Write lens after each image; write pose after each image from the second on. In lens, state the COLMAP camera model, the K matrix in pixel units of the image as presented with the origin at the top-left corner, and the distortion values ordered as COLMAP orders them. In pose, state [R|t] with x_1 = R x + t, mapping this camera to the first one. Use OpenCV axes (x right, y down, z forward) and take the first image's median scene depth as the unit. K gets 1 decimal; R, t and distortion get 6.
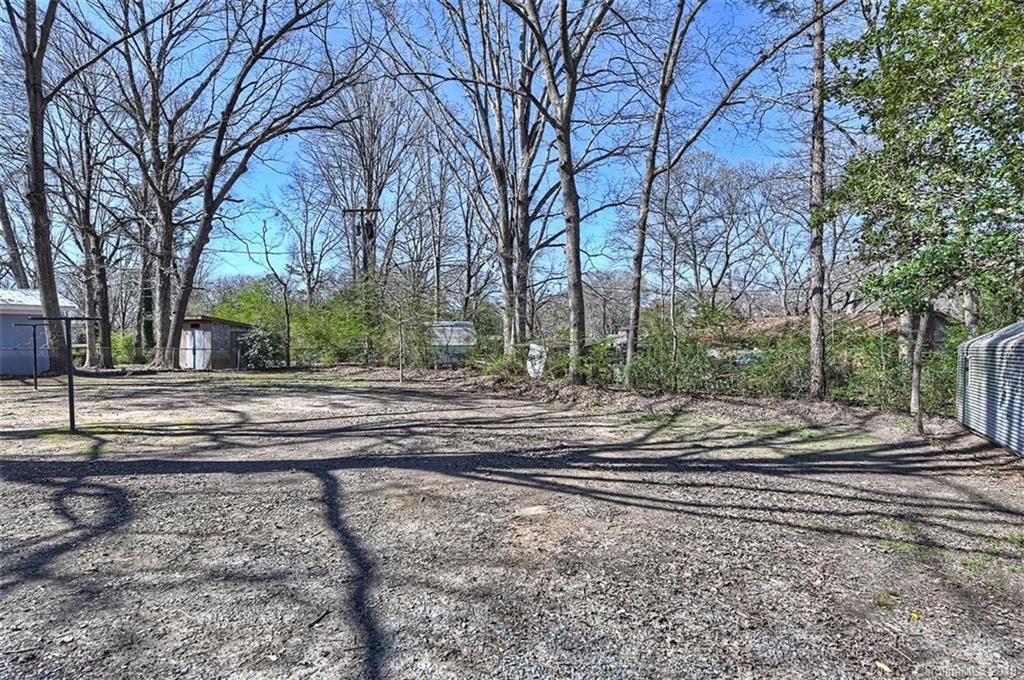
lens RADIAL K [[501.1, 0, 513.8], [0, 501.1, 337.4], [0, 0, 1]] dist [0.001796, -0.002021]
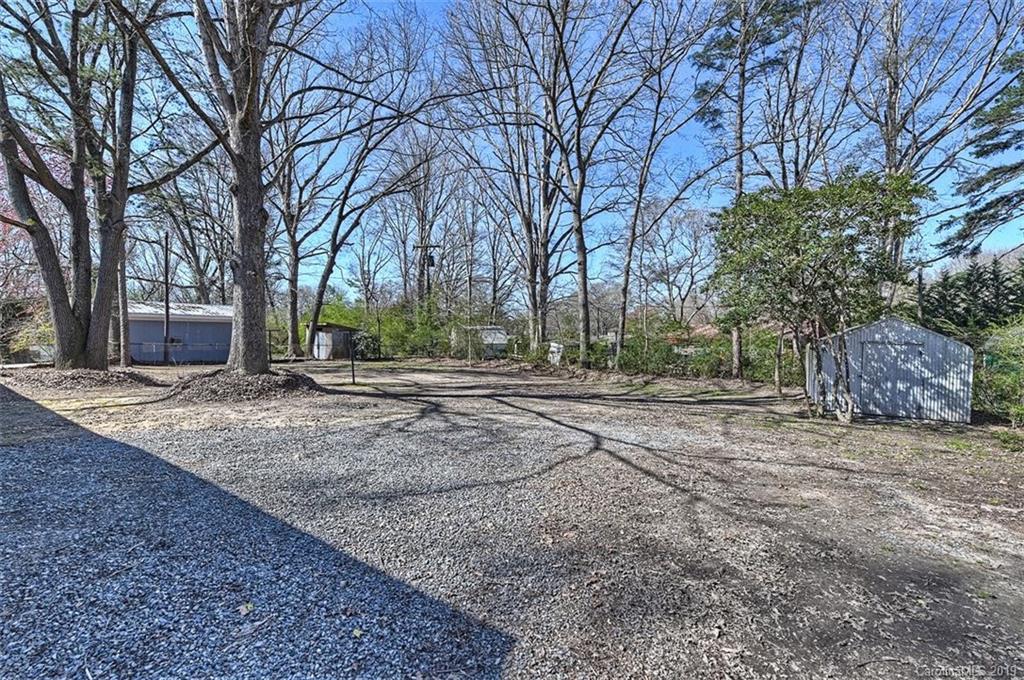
lens RADIAL K [[420.8, 0, 513.9], [0, 420.8, 336.8], [0, 0, 1]] dist [-0.001671, -0.000289]
pose [[0.999889, 0.004556, -0.014191, -0.050825], [-0.004559, 0.999990, -0.000140, -0.003063], [0.014190, 0.000205, 0.999899, -0.209477]]
